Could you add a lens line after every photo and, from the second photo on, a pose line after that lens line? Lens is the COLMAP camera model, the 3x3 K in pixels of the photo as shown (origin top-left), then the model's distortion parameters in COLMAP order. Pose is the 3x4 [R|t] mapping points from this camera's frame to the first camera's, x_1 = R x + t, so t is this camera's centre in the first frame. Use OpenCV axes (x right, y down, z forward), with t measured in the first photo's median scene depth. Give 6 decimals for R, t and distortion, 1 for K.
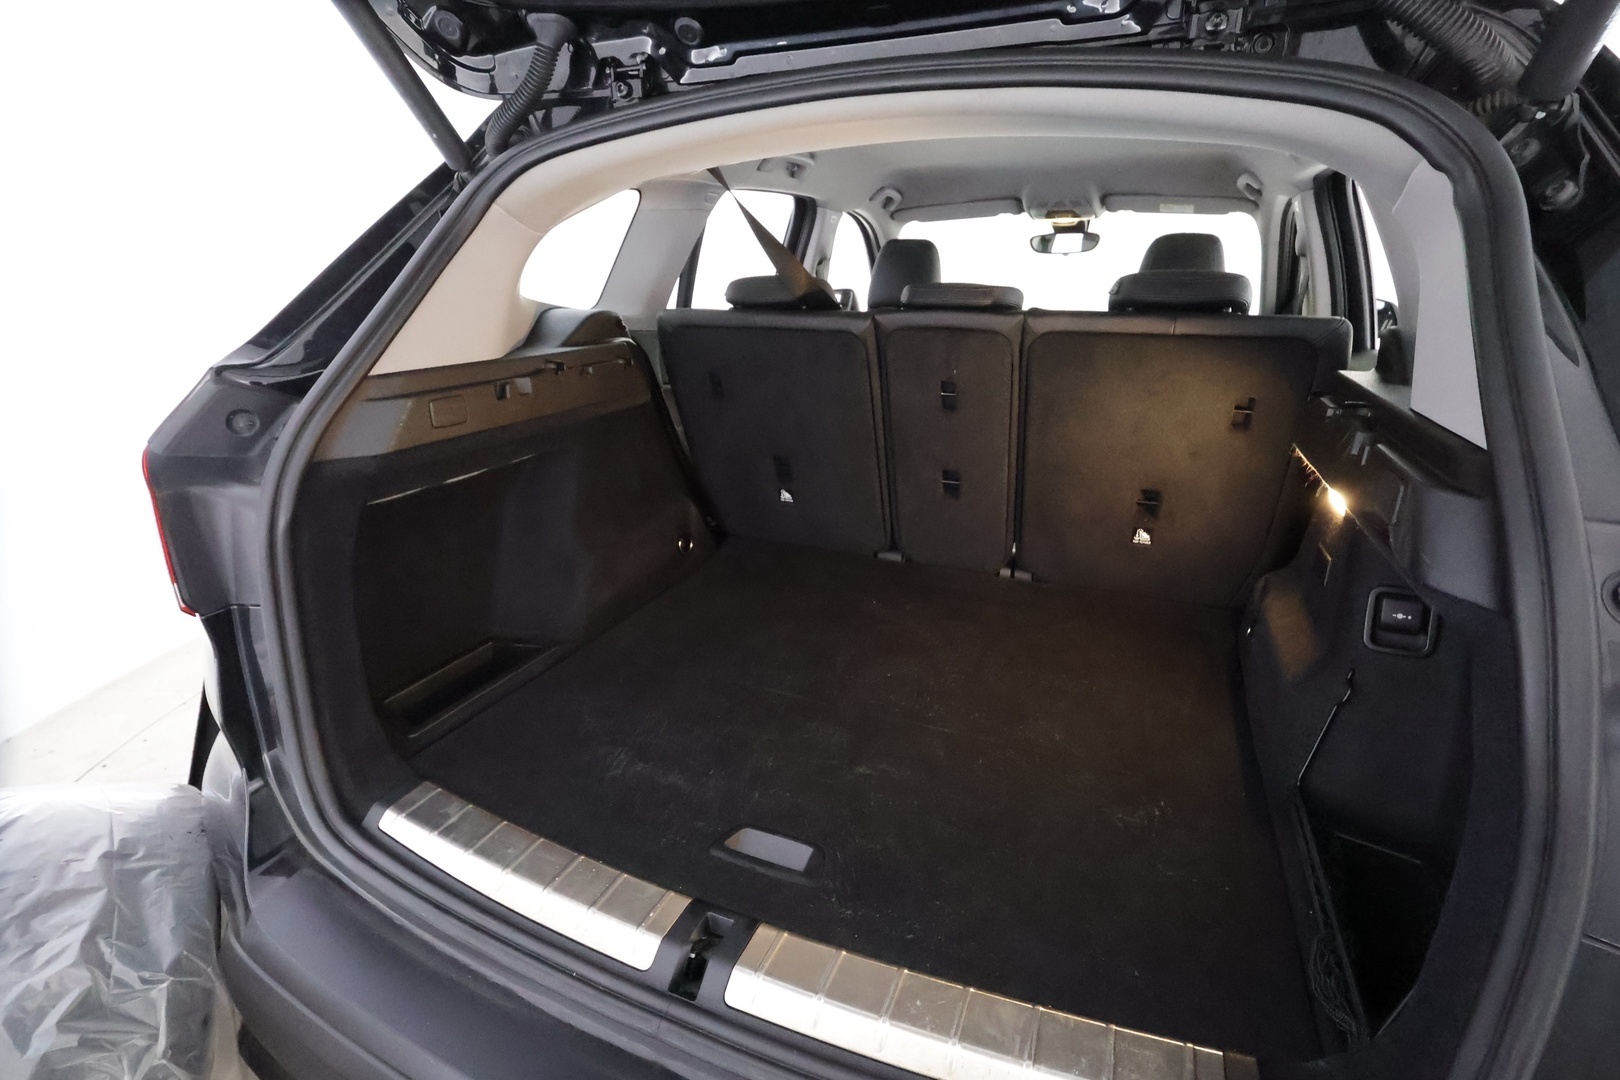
lens RADIAL K [[748.4, 0, 814.2], [0, 748.4, 543.6], [0, 0, 1]] dist [-0.004887, 0.000517]
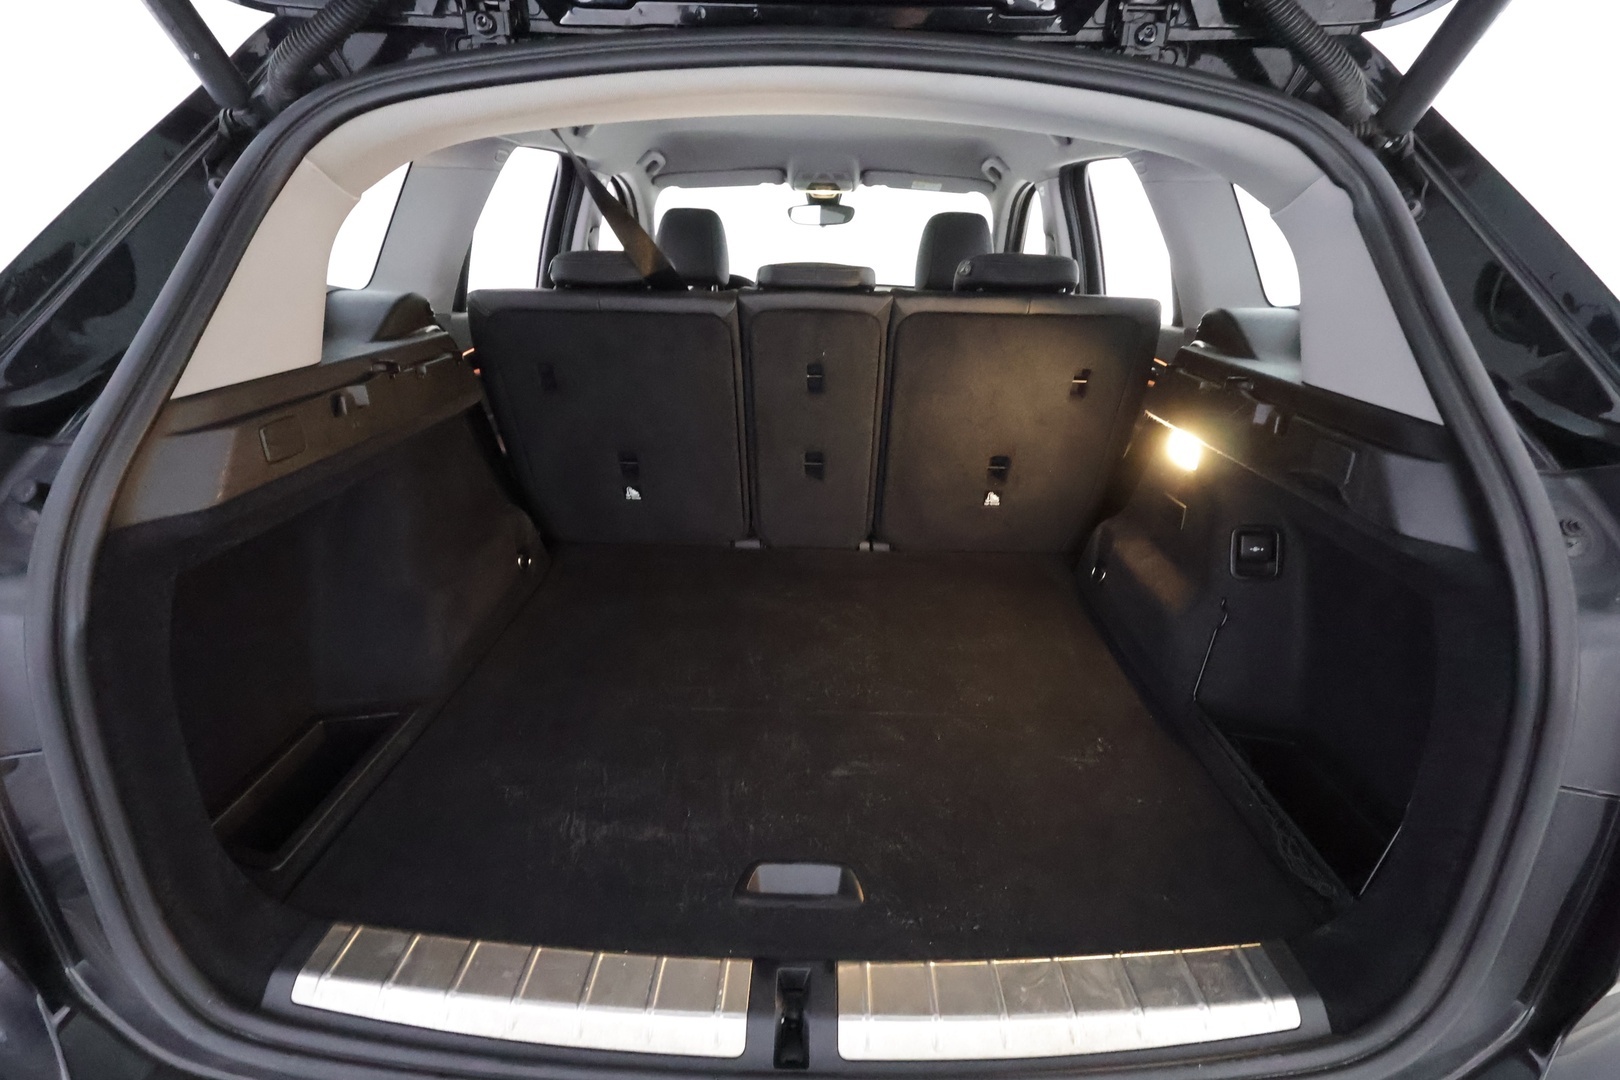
lens RADIAL K [[748.4, 0, 814.2], [0, 748.4, 543.6], [0, 0, 1]] dist [-0.004887, 0.000517]
pose [[0.924667, -0.127581, 0.358767, -0.238981], [0.111534, 0.991621, 0.065170, -0.053318], [-0.364076, -0.020246, 0.931149, 0.091176]]
